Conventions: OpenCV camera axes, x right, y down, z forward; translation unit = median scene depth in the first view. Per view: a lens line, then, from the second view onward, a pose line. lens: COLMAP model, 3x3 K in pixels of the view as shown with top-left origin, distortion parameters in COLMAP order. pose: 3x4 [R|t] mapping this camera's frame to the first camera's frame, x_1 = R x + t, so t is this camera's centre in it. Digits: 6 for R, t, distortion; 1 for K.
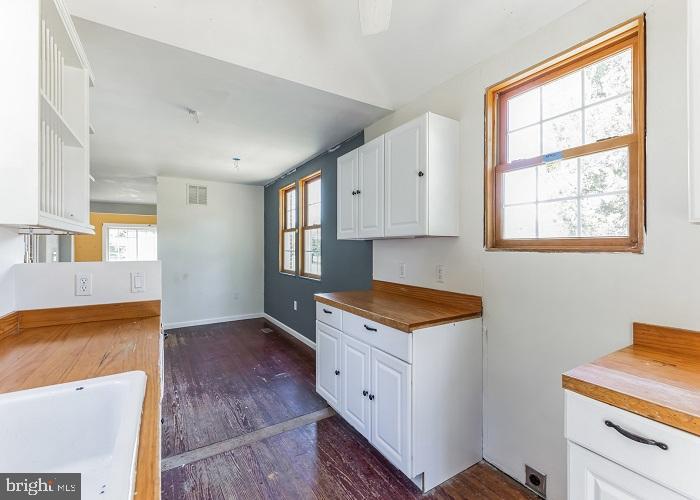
lens RADIAL K [[311.1, 0, 350.0], [0, 311.1, 250.0], [0, 0, 1]] dist [0.016384, -0.000047]
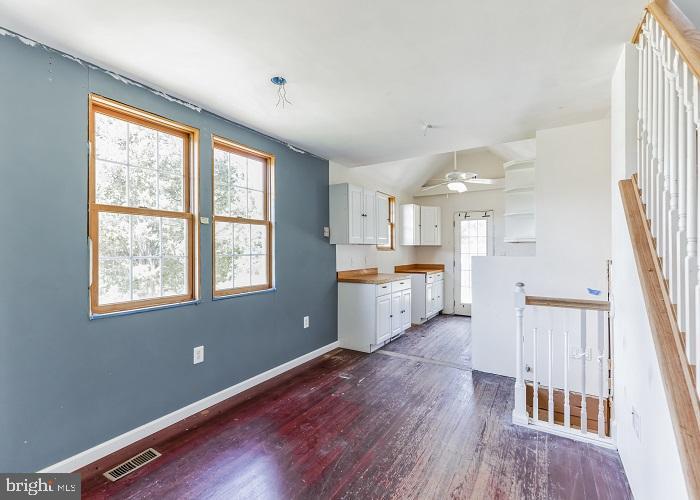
lens RADIAL K [[311.1, 0, 350.0], [0, 311.1, 250.0], [0, 0, 1]] dist [0.016384, -0.000047]
pose [[-0.437482, 0.000257, 0.899227, -1.235838], [0.009381, 0.999947, 0.004278, -0.009786], [-0.899178, 0.010307, -0.437461, 1.561970]]
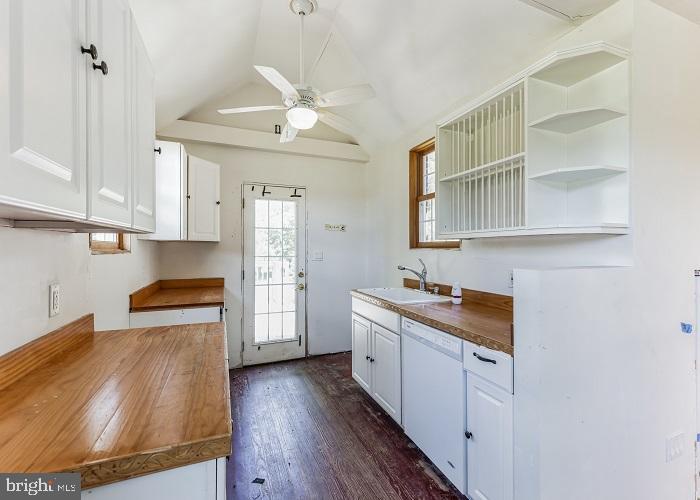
lens RADIAL K [[311.1, 0, 350.0], [0, 311.1, 250.0], [0, 0, 1]] dist [0.016384, -0.000047]
pose [[-0.987112, -0.000032, 0.160031, -0.224581], [0.002251, 0.999898, 0.014081, -0.011642], [-0.160015, 0.014260, -0.987012, 1.095068]]
